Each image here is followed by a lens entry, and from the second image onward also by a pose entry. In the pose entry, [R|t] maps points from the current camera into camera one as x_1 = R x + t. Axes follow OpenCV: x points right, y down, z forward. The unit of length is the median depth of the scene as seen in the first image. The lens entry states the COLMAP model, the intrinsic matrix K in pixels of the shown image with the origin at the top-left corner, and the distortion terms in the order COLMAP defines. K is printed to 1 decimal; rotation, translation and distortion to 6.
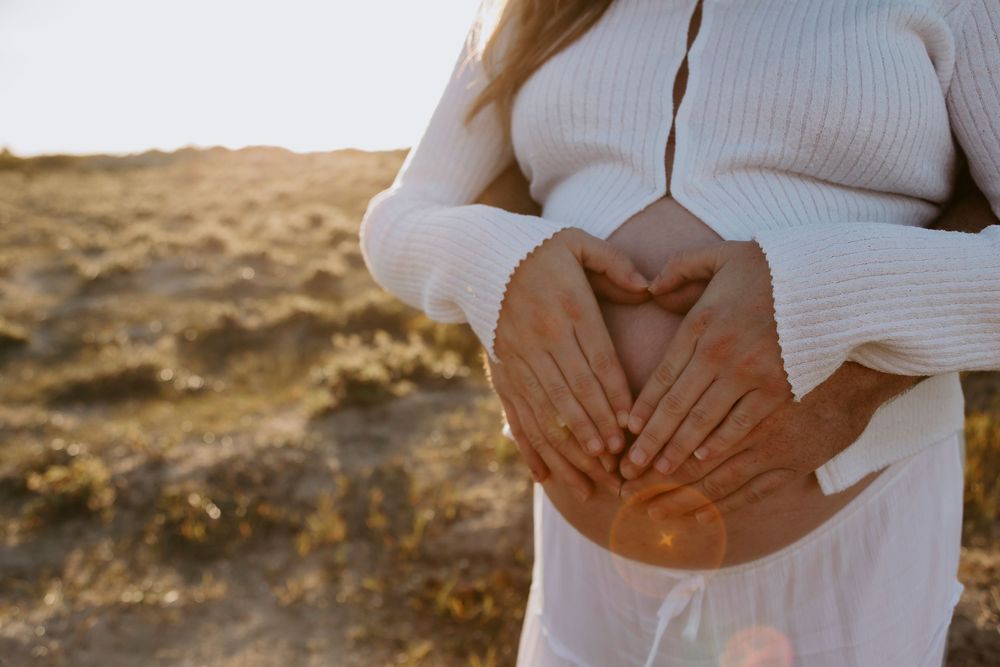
lens RADIAL K [[875.2, 0, 501.9], [0, 875.2, 332.1], [0, 0, 1]] dist [-0.009530, 0.008050]
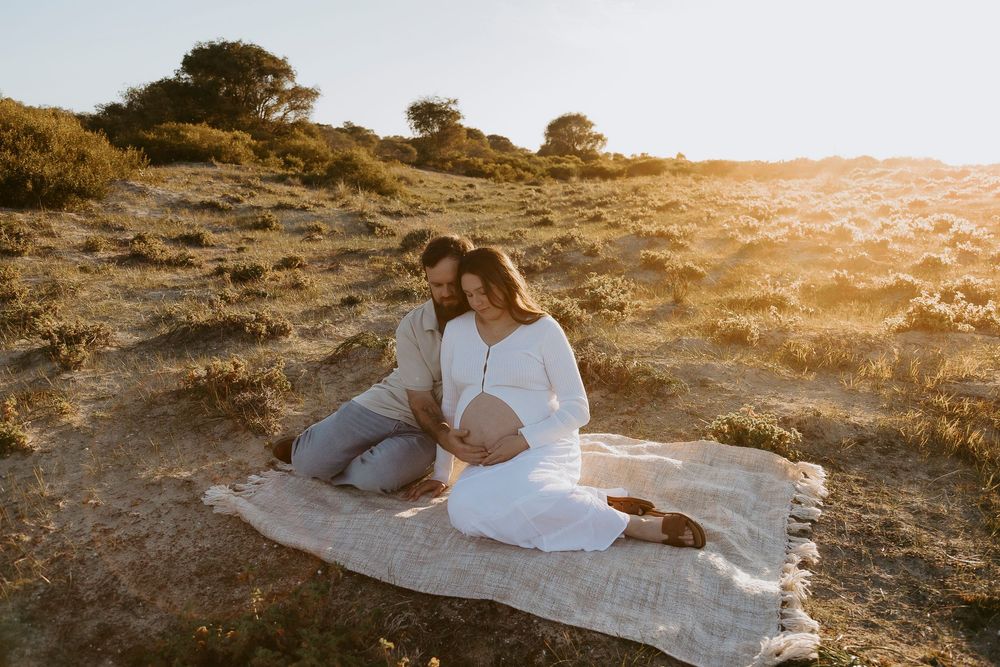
lens RADIAL K [[822.0, 0, 493.9], [0, 822.0, 333.1], [0, 0, 1]] dist [0.041477, 0.012117]
pose [[0.752329, 0.162822, -0.638349, 0.101028], [-0.163825, 0.984777, 0.058108, 0.072145], [0.638093, 0.060861, 0.767550, -0.289129]]
